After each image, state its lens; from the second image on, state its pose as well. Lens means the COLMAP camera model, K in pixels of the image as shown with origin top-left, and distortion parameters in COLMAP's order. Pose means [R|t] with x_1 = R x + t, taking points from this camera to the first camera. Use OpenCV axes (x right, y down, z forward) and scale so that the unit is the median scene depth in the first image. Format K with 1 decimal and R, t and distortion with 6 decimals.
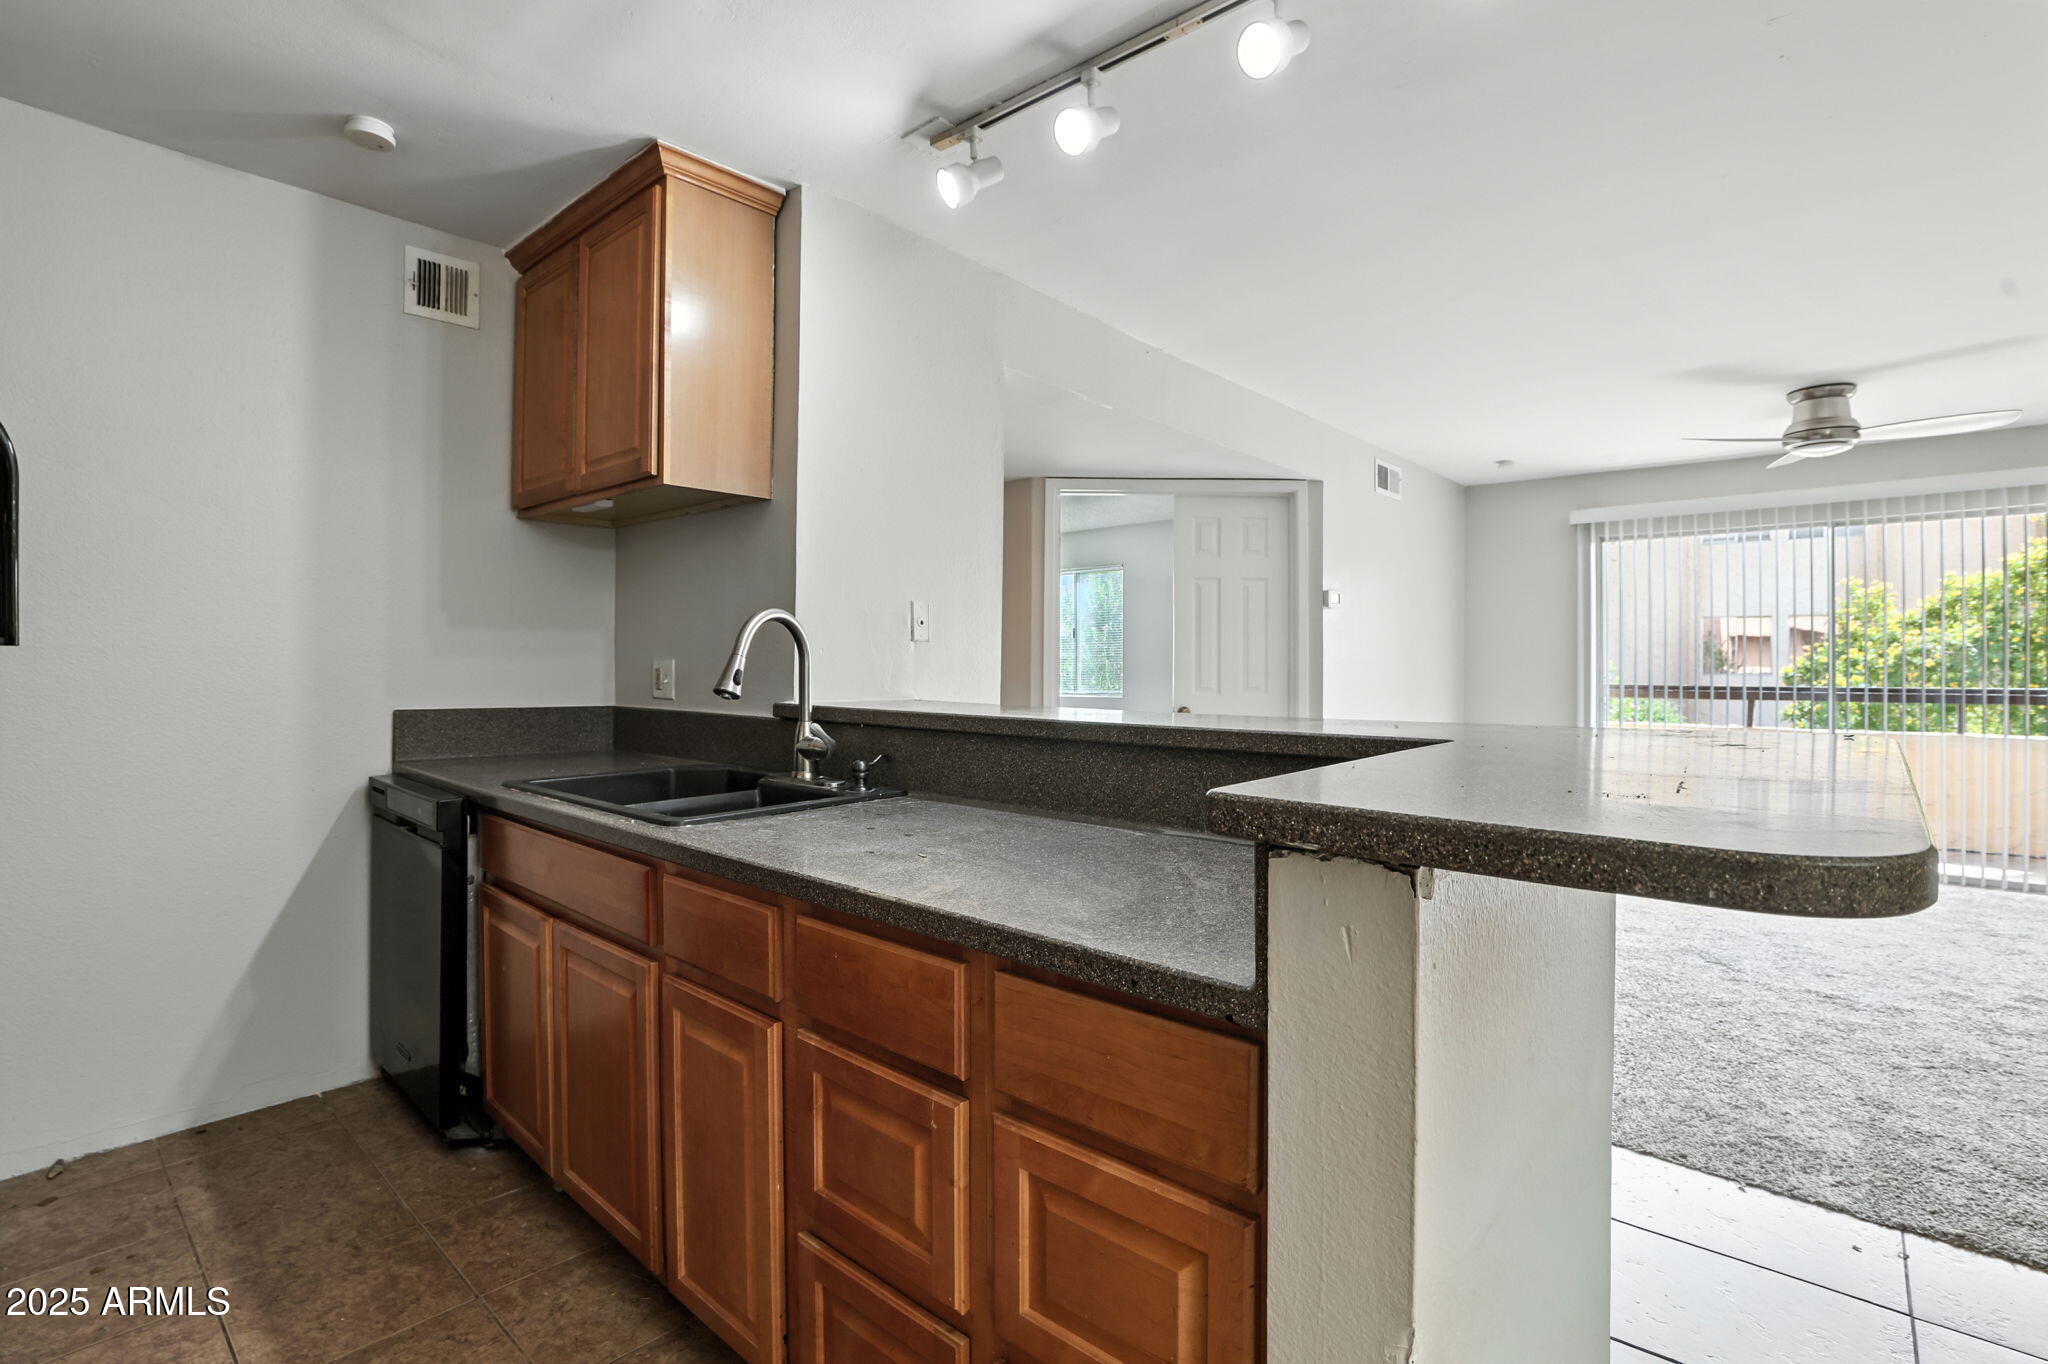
lens RADIAL K [[954.6, 0, 1035.9], [0, 954.6, 661.4], [0, 0, 1]] dist [-0.035021, 0.004545]
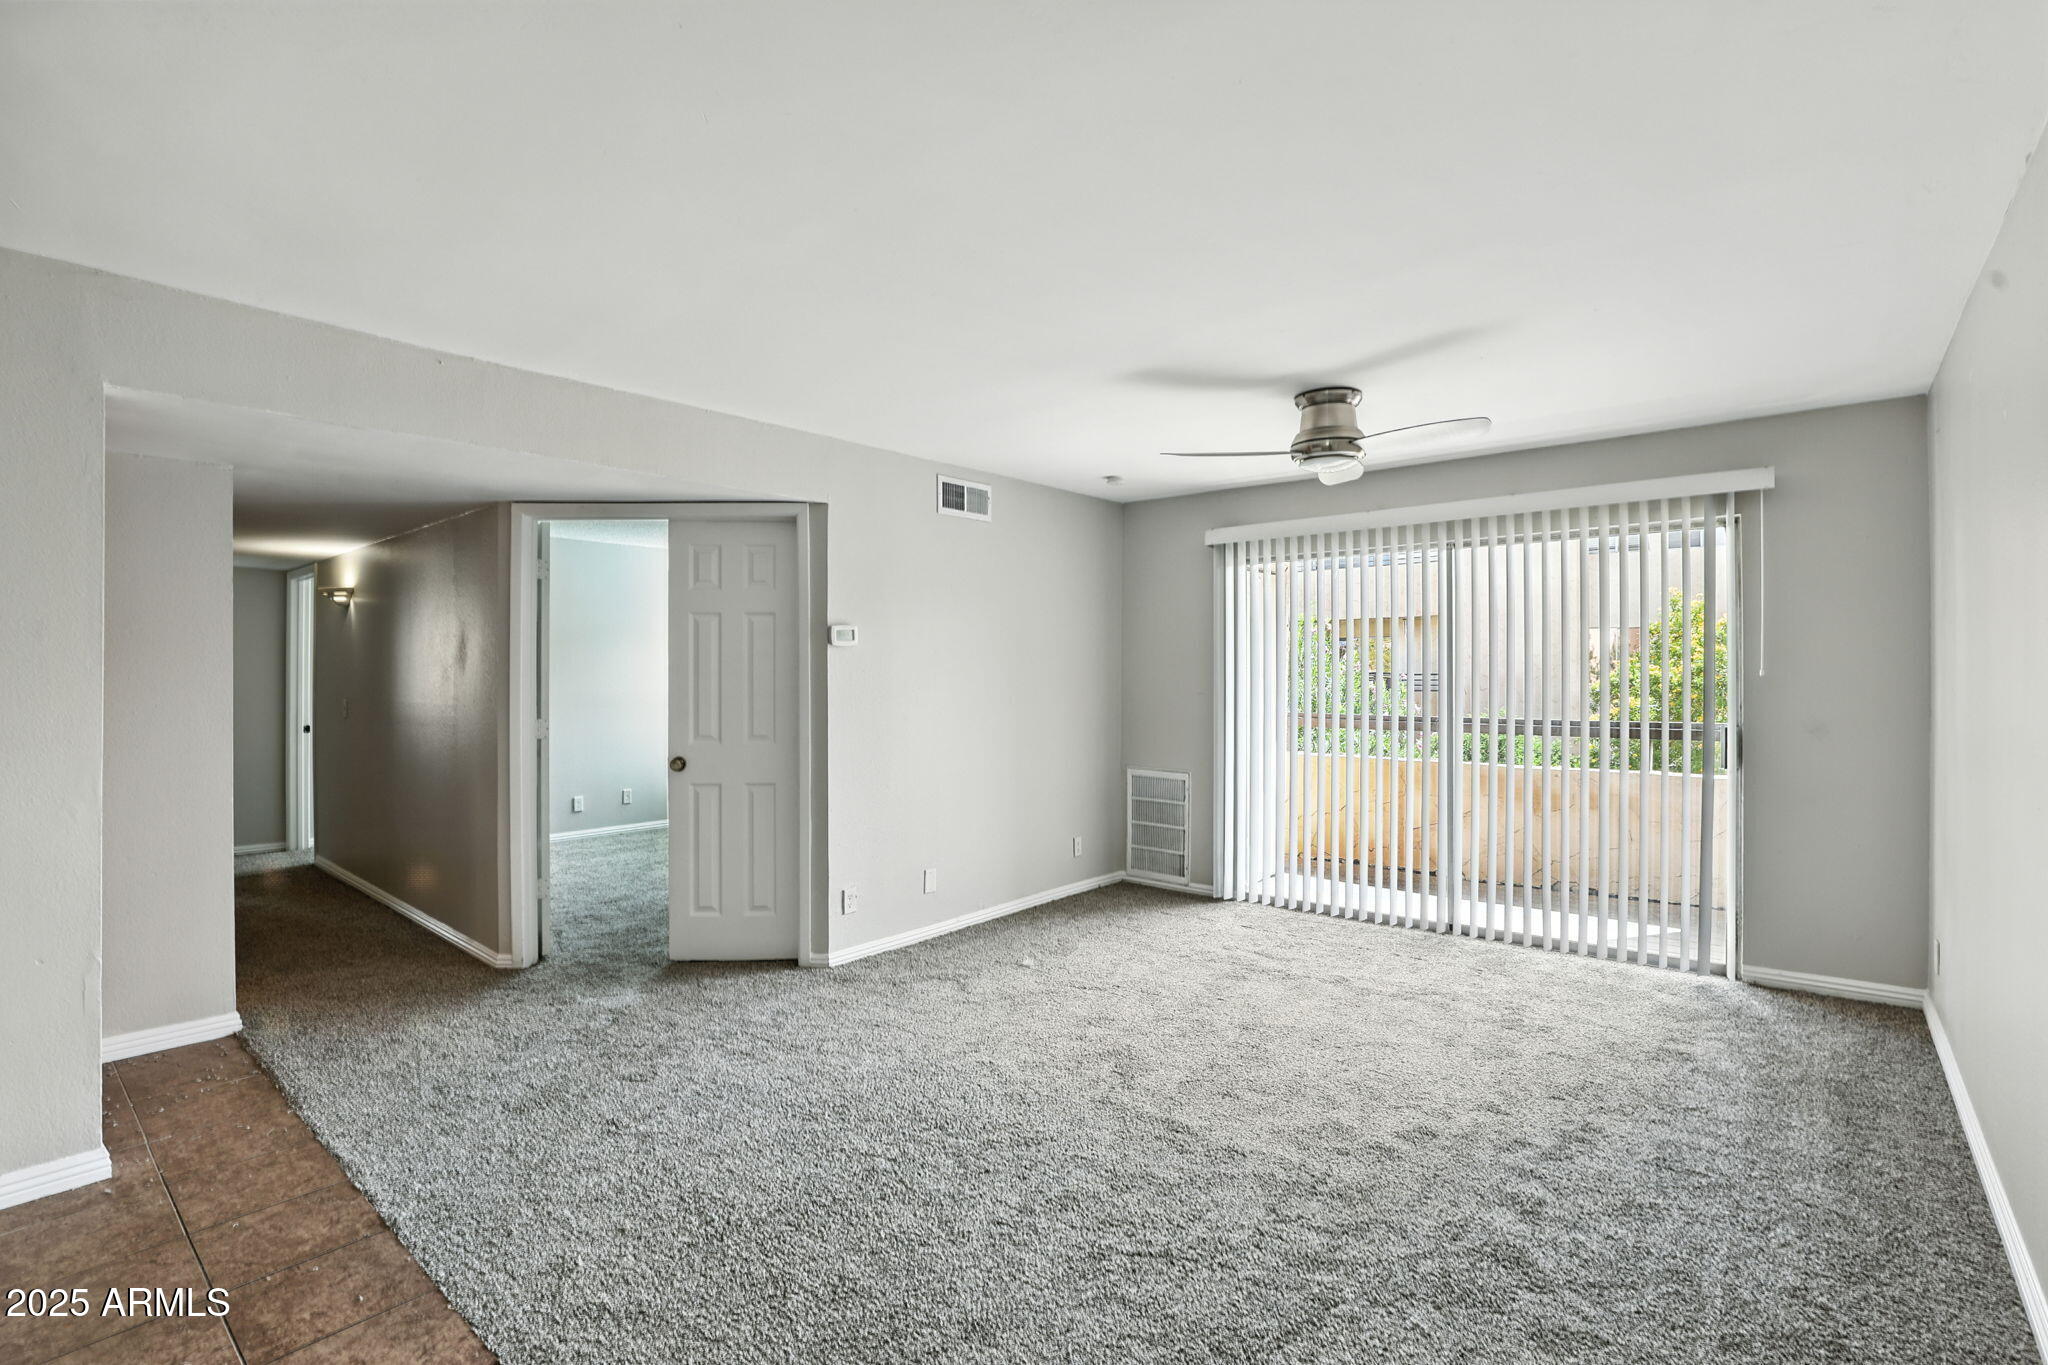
lens RADIAL K [[954.6, 0, 1021.0], [0, 954.6, 673.2], [0, 0, 1]] dist [-0.035021, 0.004545]
pose [[0.999945, -0.005237, 0.009139, 0.465147], [0.005173, 0.999962, 0.006957, -0.035298], [-0.009175, -0.006910, 0.999934, 0.104734]]
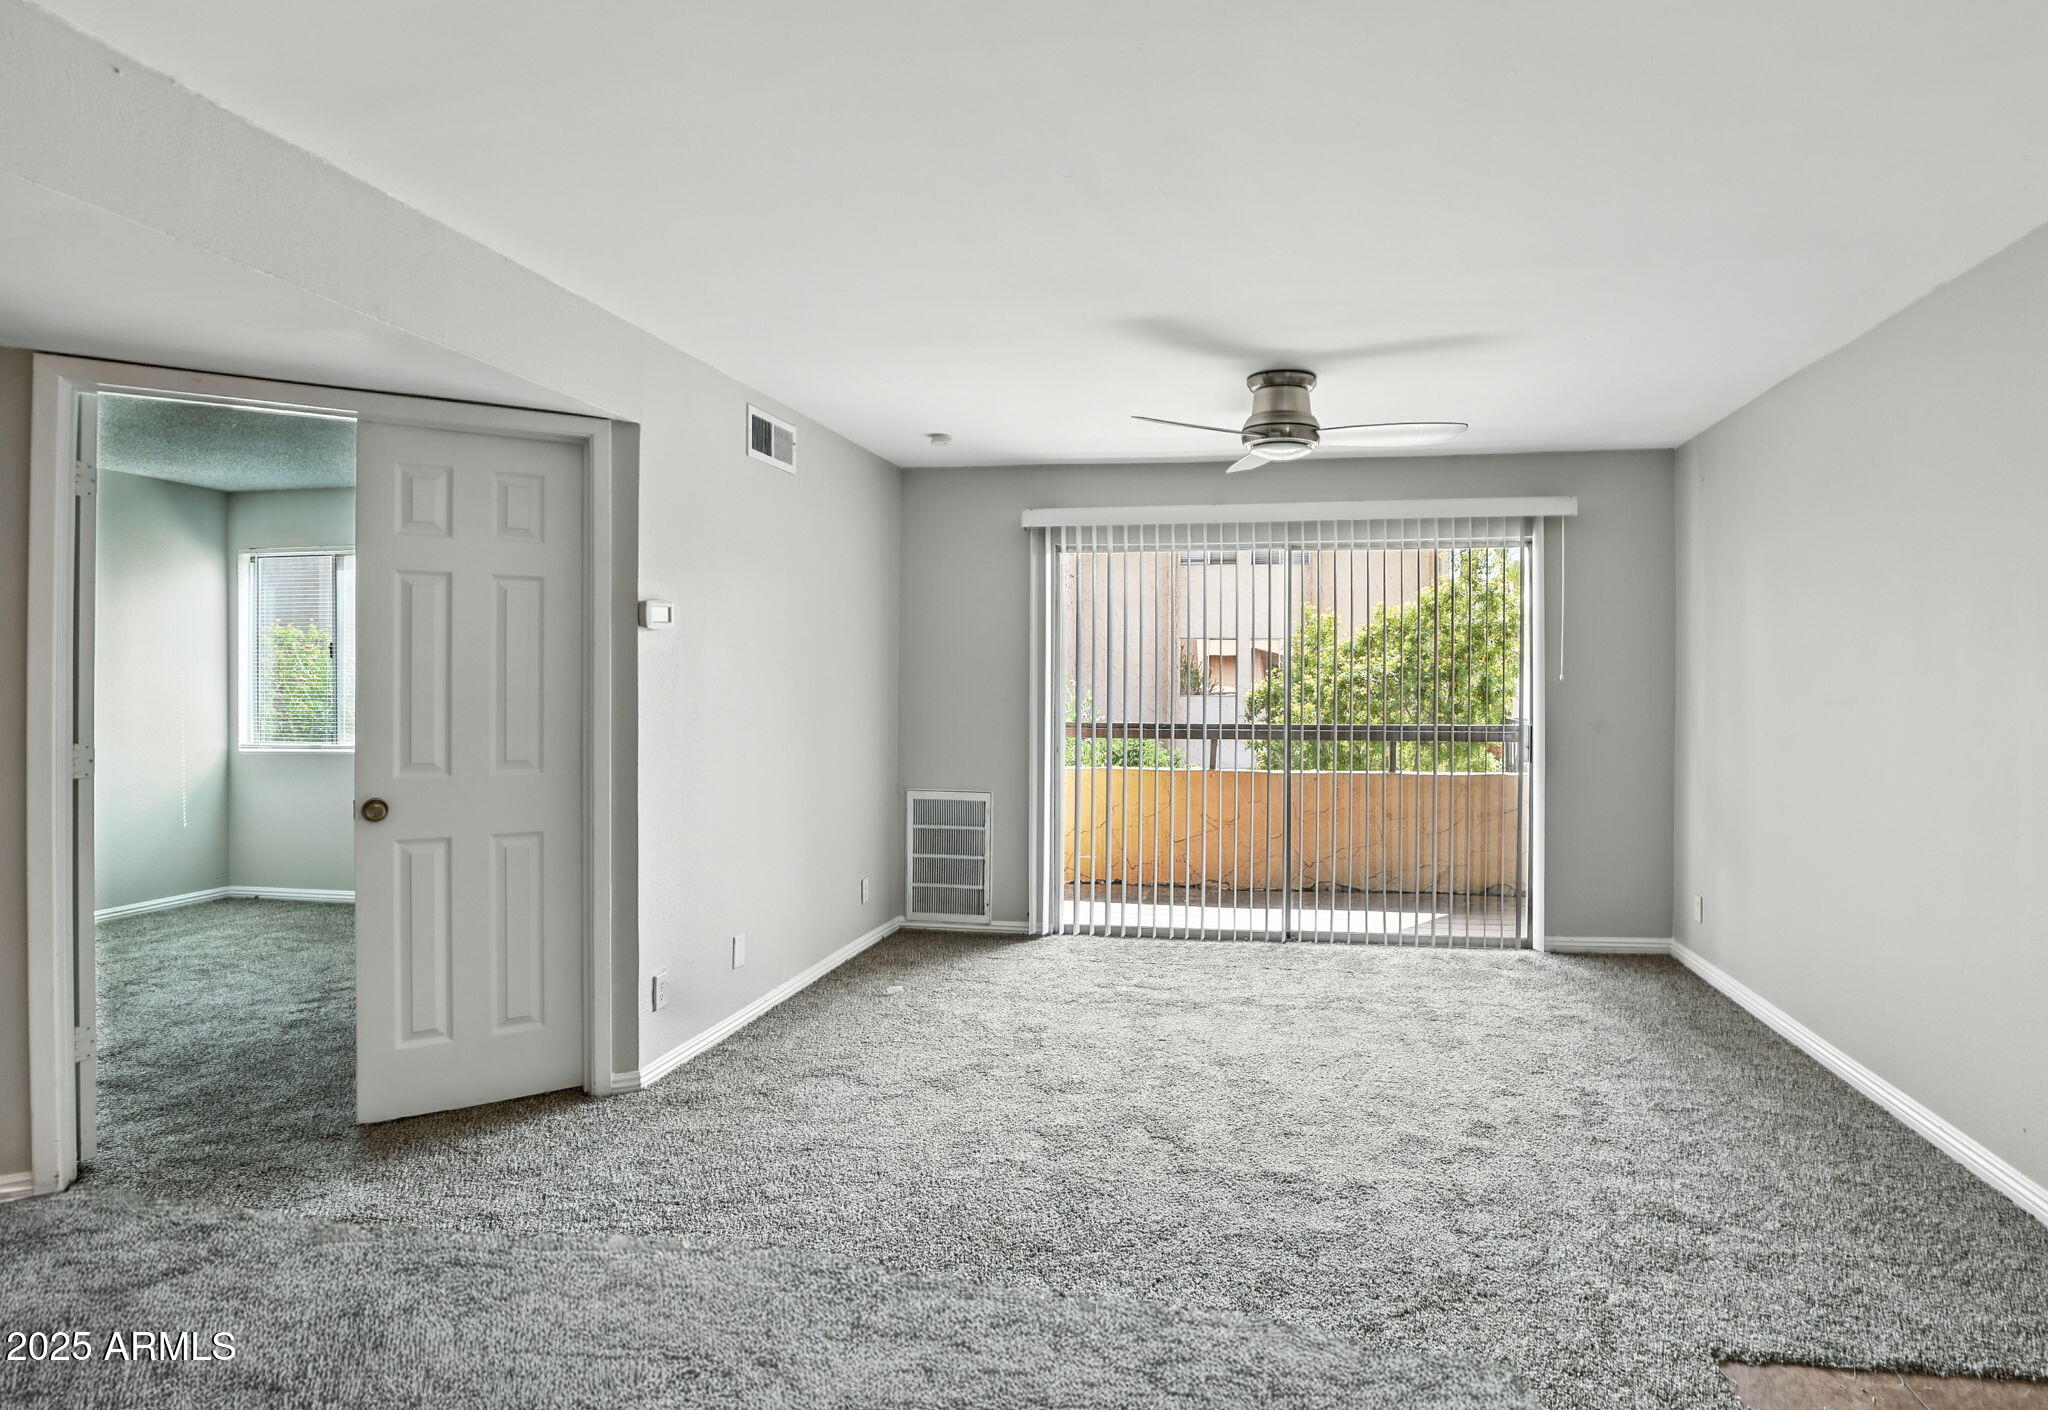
lens RADIAL K [[1100.8, 0, 1126.2], [0, 1100.8, 692.6], [0, 0, 1]] dist [-0.028534, 0.000368]
pose [[0.844753, -0.004774, 0.535135, 0.184414], [-0.003766, 0.999882, 0.014865, -0.026458], [-0.535143, -0.014572, 0.844636, 0.222430]]
